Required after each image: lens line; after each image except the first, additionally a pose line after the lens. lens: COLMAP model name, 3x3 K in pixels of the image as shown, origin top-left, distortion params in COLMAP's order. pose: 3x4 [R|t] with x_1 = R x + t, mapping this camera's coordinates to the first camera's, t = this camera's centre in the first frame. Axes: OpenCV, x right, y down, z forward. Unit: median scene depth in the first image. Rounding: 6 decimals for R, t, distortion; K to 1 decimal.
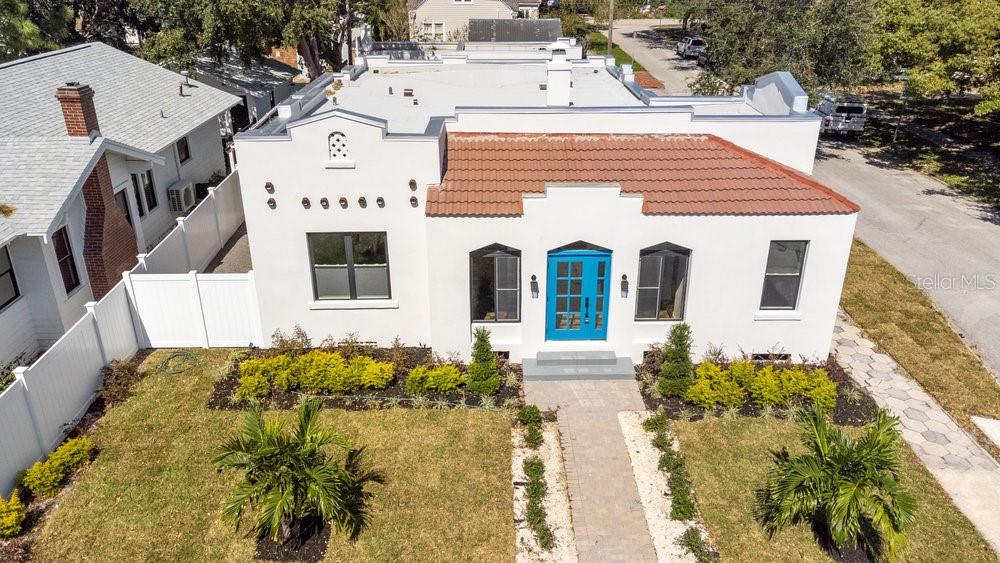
lens RADIAL K [[743.2, 0, 500.0], [0, 743.2, 281.5], [0, 0, 1]] dist [0.012084, 0.062233]
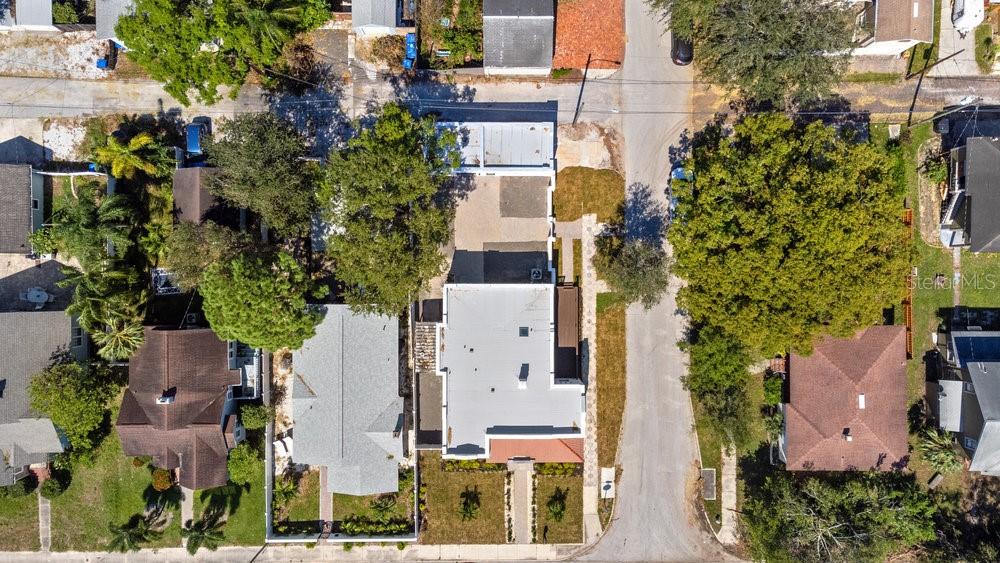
lens RADIAL K [[743.2, 0, 500.0], [0, 743.2, 281.5], [0, 0, 1]] dist [0.012084, 0.062233]
pose [[0.999963, 0.008171, 0.002843, -0.037491], [-0.005922, 0.406834, 0.913483, -4.446506], [0.006308, -0.913465, 0.406868, 0.161076]]
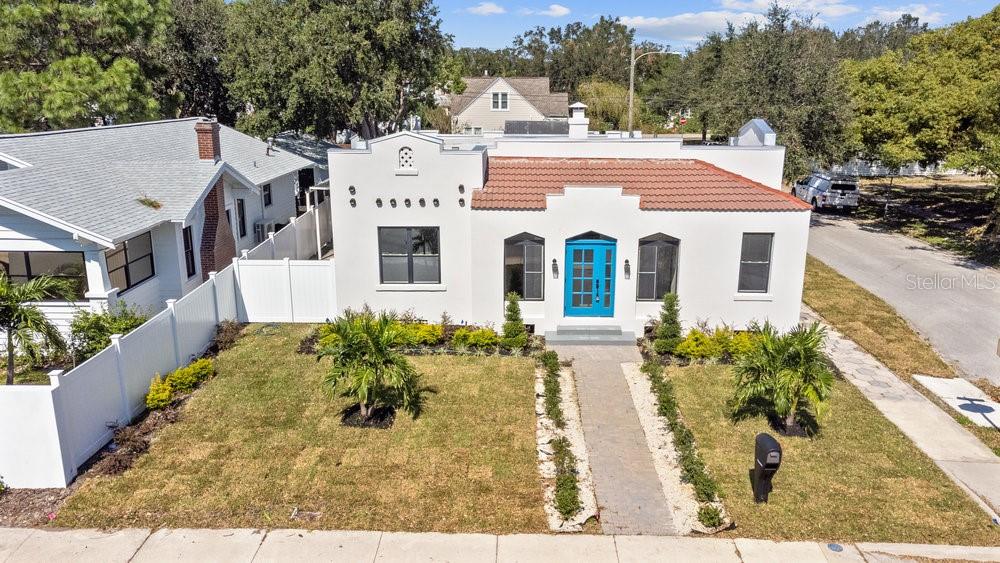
lens RADIAL K [[750.1, 0, 500.0], [0, 750.1, 281.5], [0, 0, 1]] dist [0.021693, 0.040086]
pose [[0.998997, 0.013054, -0.042834, 0.007641], [-0.019830, 0.986623, -0.161811, 0.236615], [0.040148, 0.162498, 0.985892, -0.255225]]
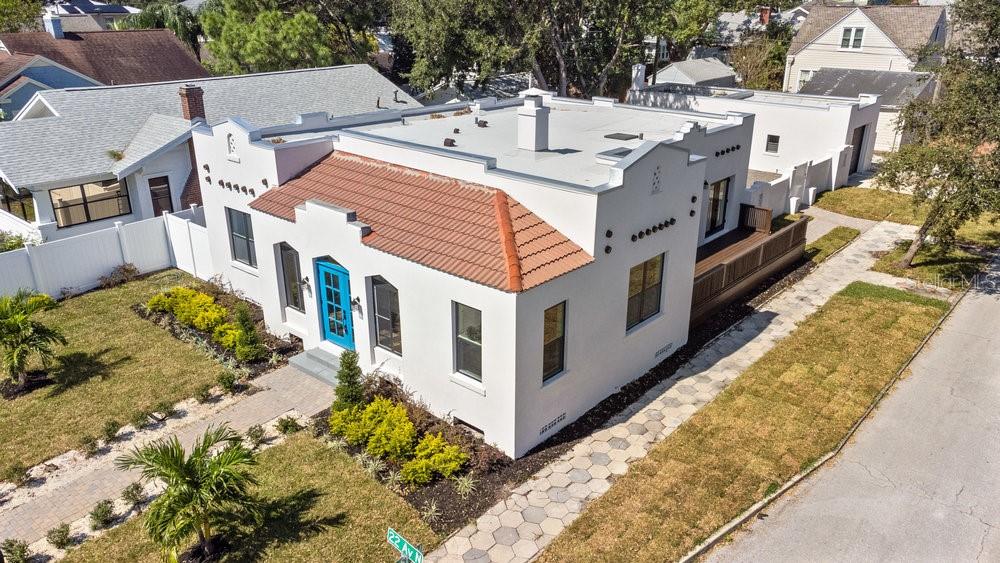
lens RADIAL K [[747.3, 0, 500.0], [0, 747.3, 281.5], [0, 0, 1]] dist [0.010699, 0.065503]
pose [[0.744635, 0.246102, -0.620445, 0.984995], [-0.273875, 0.960346, 0.052231, -0.143299], [0.608696, 0.131032, 0.782509, 0.274144]]
